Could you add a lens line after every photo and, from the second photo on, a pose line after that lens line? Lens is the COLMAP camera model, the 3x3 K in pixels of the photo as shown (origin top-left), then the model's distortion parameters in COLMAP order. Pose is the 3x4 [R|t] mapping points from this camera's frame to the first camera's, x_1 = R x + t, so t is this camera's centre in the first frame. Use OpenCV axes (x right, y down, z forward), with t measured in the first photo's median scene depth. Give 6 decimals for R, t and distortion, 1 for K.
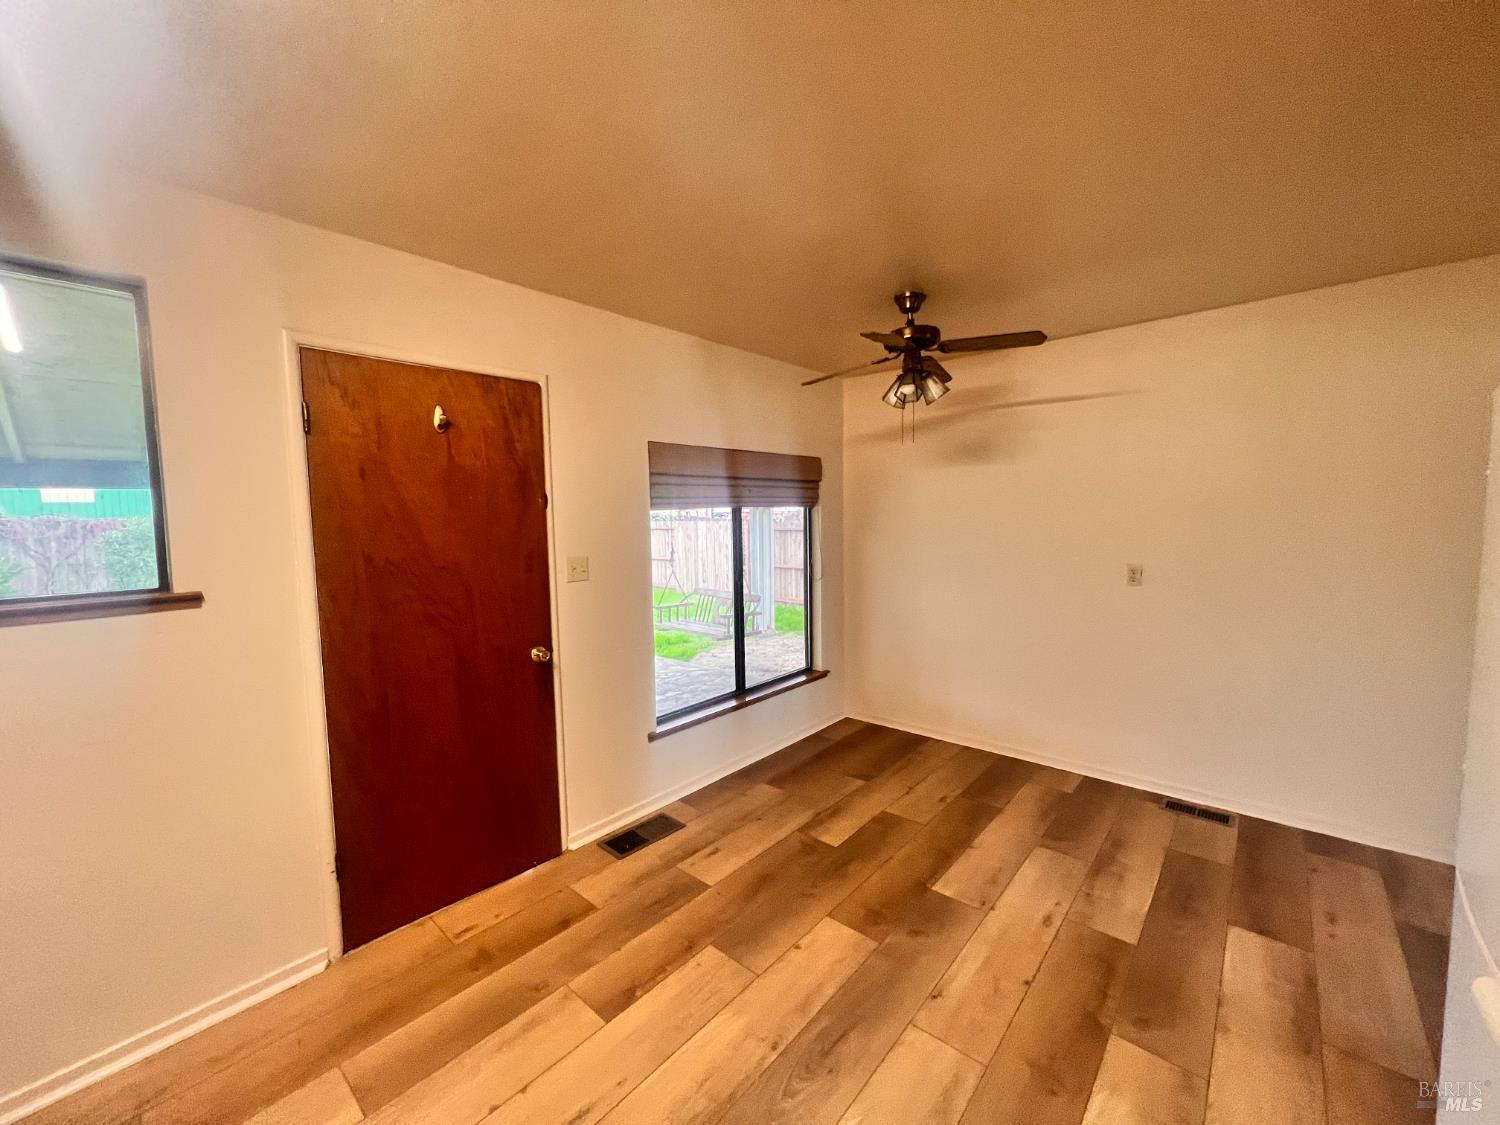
lens RADIAL K [[599.1, 0, 750.4], [0, 599.1, 561.6], [0, 0, 1]] dist [-0.002809, 0.000129]
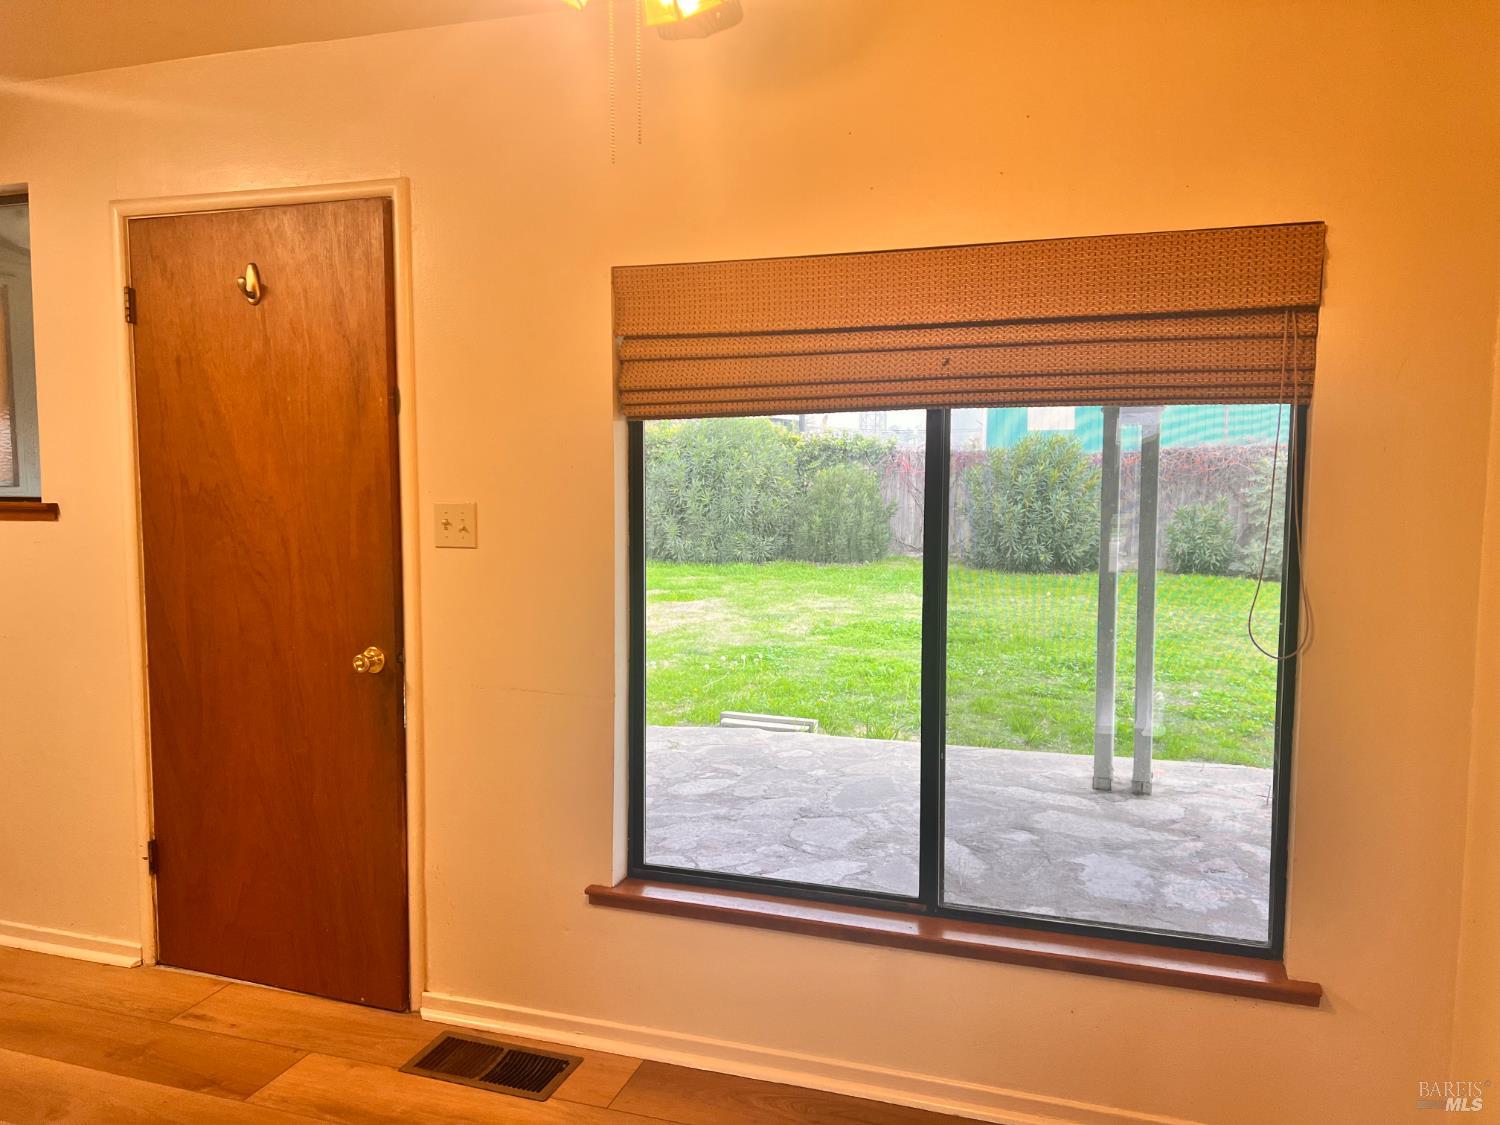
lens RADIAL K [[1121.6, 0, 758.8], [0, 1121.6, 564.1], [0, 0, 1]] dist [0.063587, -0.077717]
pose [[0.395428, 0.099784, -0.913061, 0.775835], [-0.080166, 0.994037, 0.073915, -0.051772], [0.914992, 0.043969, 0.401069, 0.851955]]
